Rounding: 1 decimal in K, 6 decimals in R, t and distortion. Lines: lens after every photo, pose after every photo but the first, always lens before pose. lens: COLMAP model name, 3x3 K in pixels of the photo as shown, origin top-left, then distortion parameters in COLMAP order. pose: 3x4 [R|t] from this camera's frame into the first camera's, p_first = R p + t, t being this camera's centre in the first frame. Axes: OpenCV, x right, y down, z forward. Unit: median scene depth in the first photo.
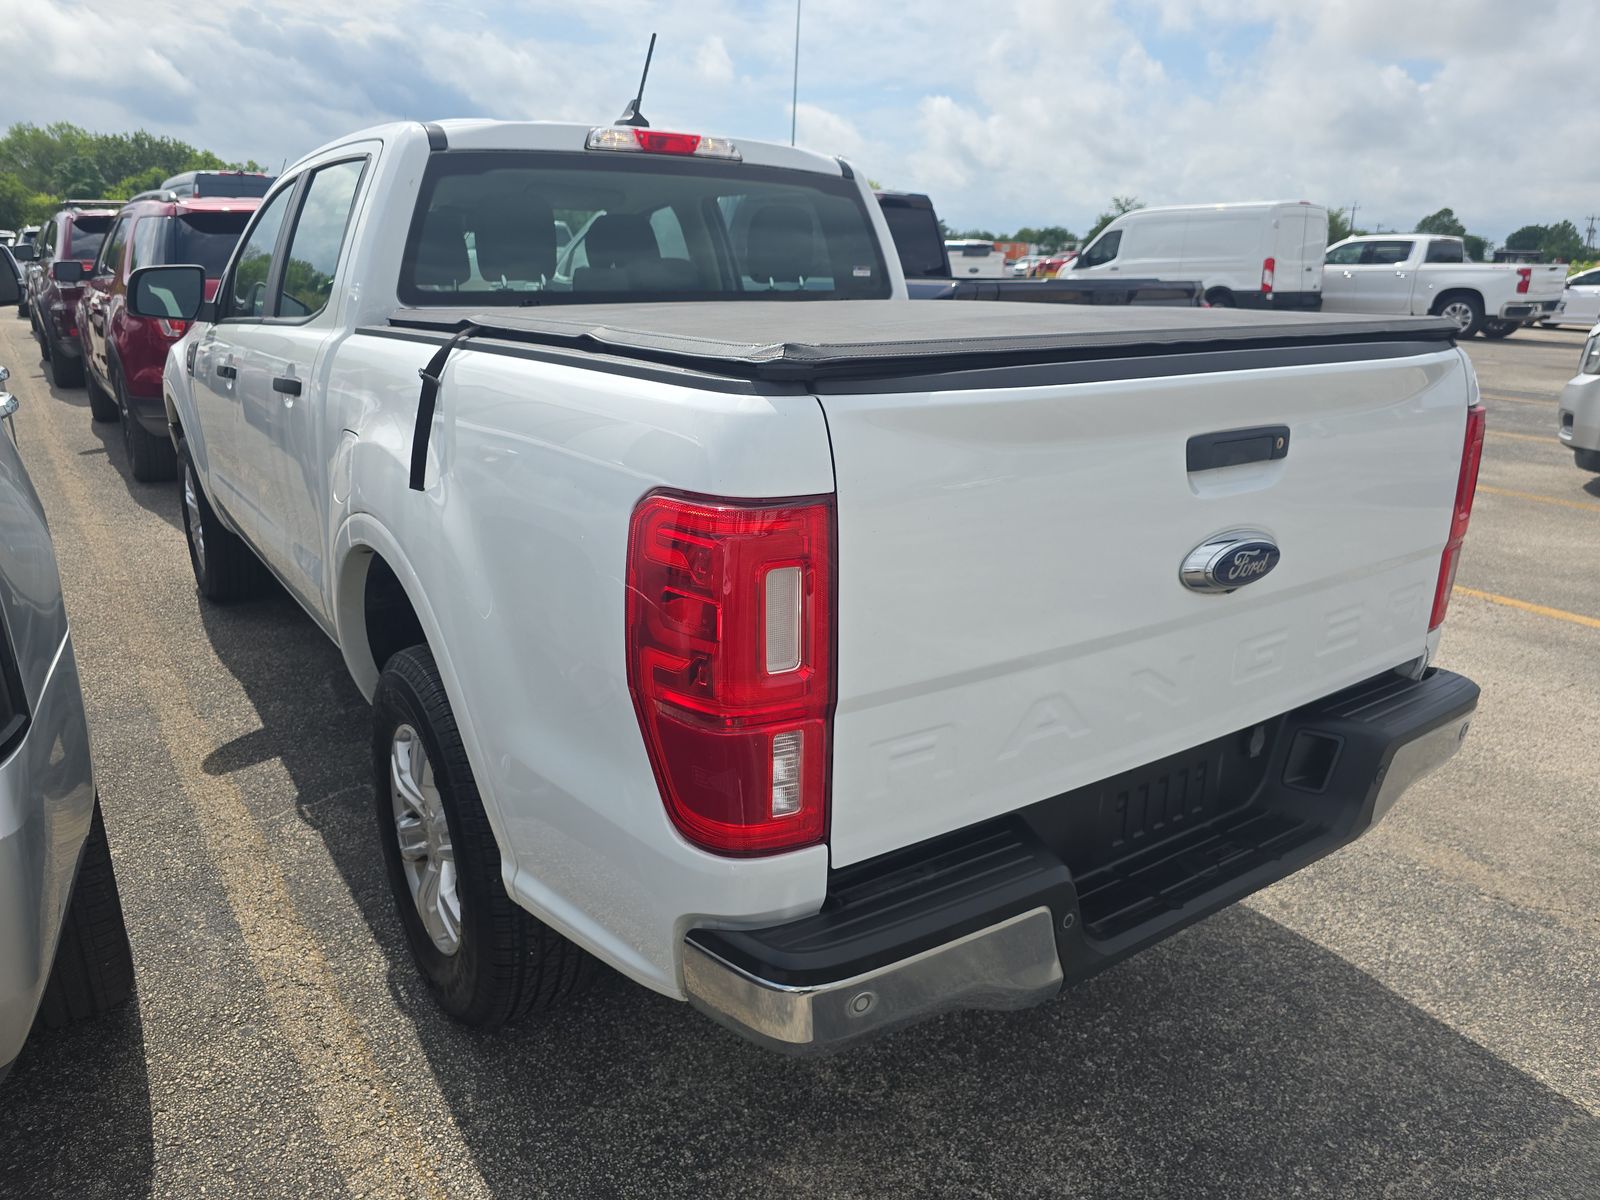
lens RADIAL K [[1093.4, 0, 800.0], [0, 1093.4, 600.0], [0, 0, 1]] dist [0.048652, -0.067141]
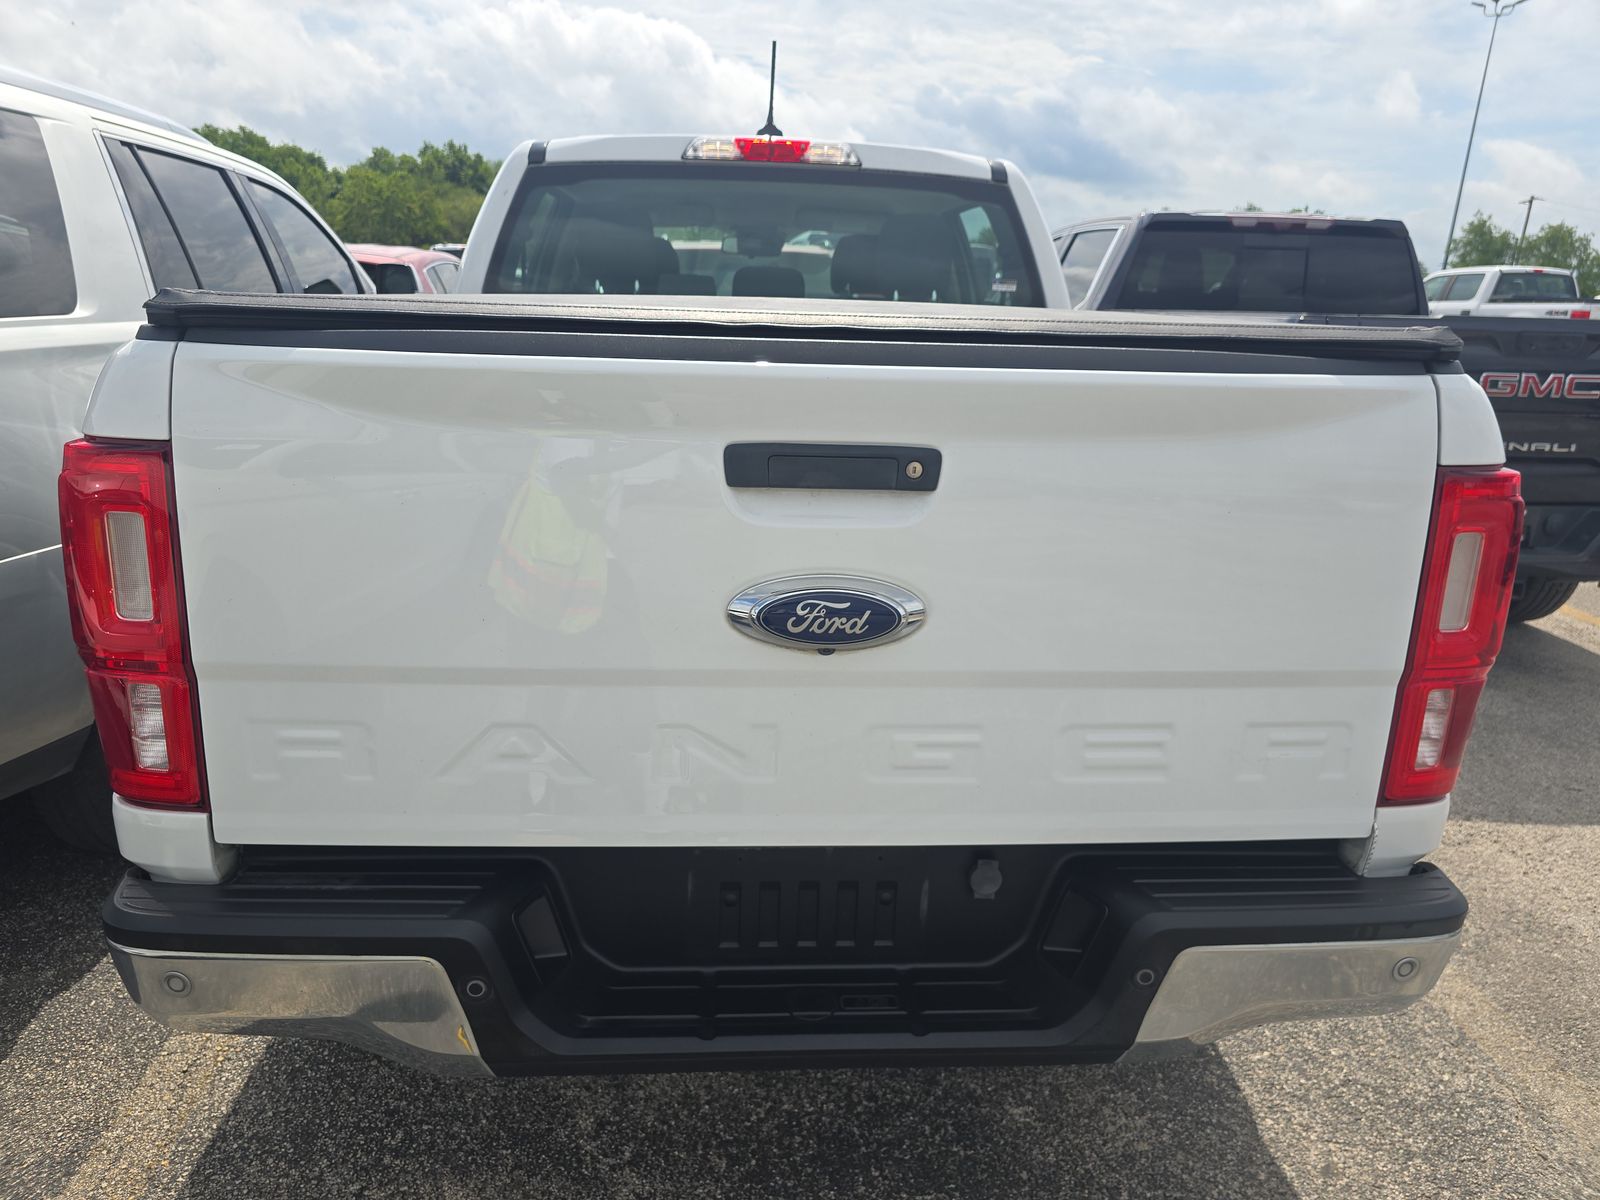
lens RADIAL K [[1095.5, 0, 800.0], [0, 1095.5, 600.0], [0, 0, 1]] dist [0.047896, -0.050305]
pose [[0.855062, 0.148150, -0.496910, 0.496688], [-0.170380, 0.985378, 0.000600, -0.027572], [0.489733, 0.084150, 0.867802, 0.212932]]
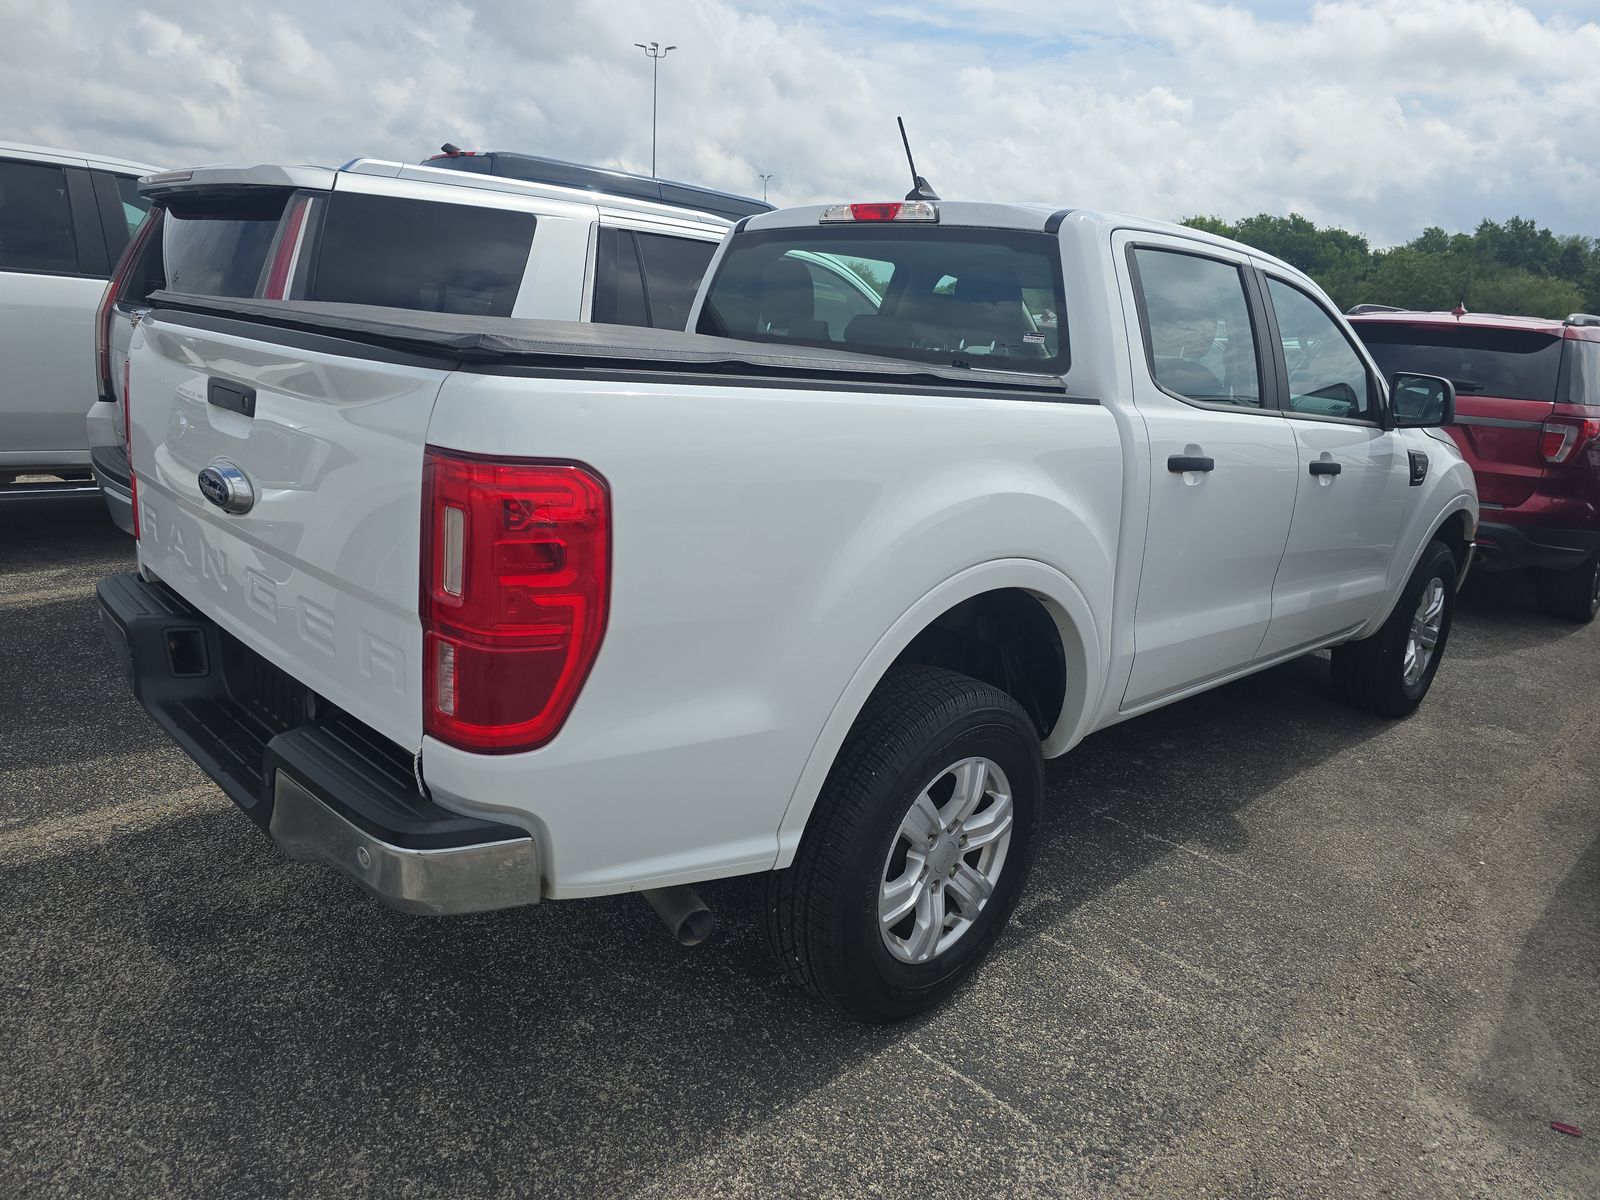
lens RADIAL K [[1087.4, 0, 800.0], [0, 1087.4, 600.0], [0, 0, 1]] dist [0.068426, -0.051569]
pose [[0.159512, 0.245189, -0.956263, 1.132591], [-0.368383, 0.913479, 0.172770, -0.244573], [0.915887, 0.324712, 0.236034, 0.881075]]
